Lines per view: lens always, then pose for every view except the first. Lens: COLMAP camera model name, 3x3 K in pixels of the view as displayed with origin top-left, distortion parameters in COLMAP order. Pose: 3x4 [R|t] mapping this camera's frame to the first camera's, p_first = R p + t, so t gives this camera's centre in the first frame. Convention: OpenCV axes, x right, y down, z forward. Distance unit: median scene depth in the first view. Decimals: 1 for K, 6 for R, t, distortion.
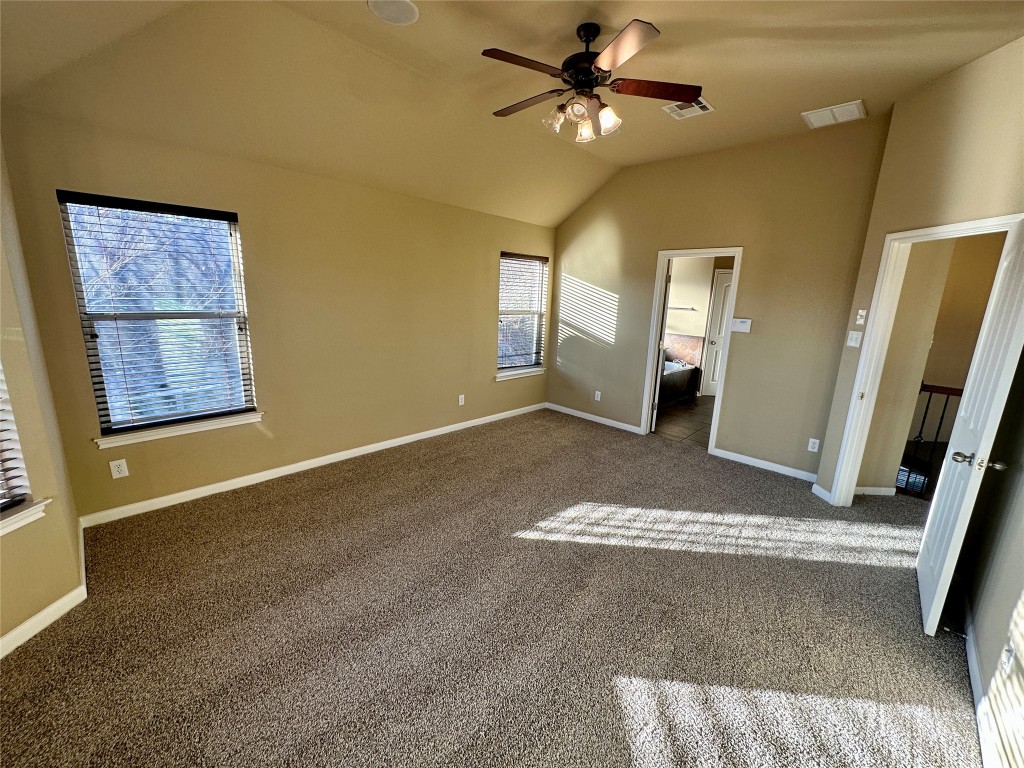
lens RADIAL K [[407.5, 0, 509.0], [0, 407.5, 388.1], [0, 0, 1]] dist [-0.001811, 0.000526]
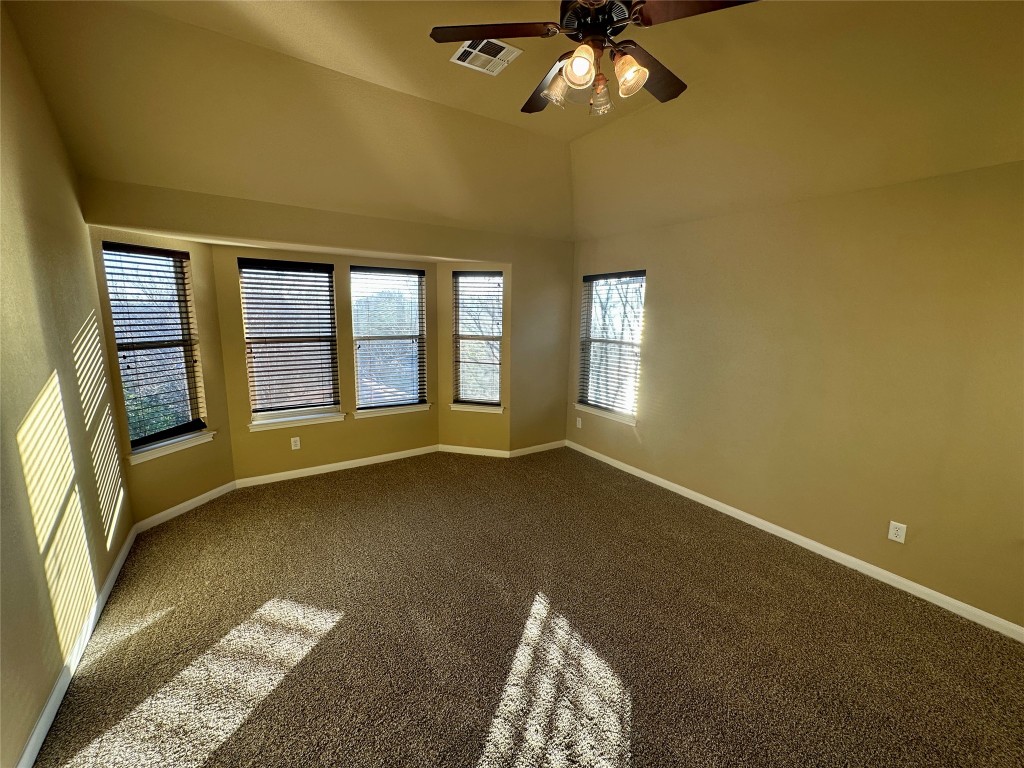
lens RADIAL K [[407.5, 0, 511.4], [0, 407.5, 386.8], [0, 0, 1]] dist [-0.001811, 0.000526]
pose [[-0.210601, 0.133100, -0.968469, 0.808150], [-0.250616, 0.950228, 0.185091, -0.206636], [0.944901, 0.281694, -0.166762, 0.947066]]
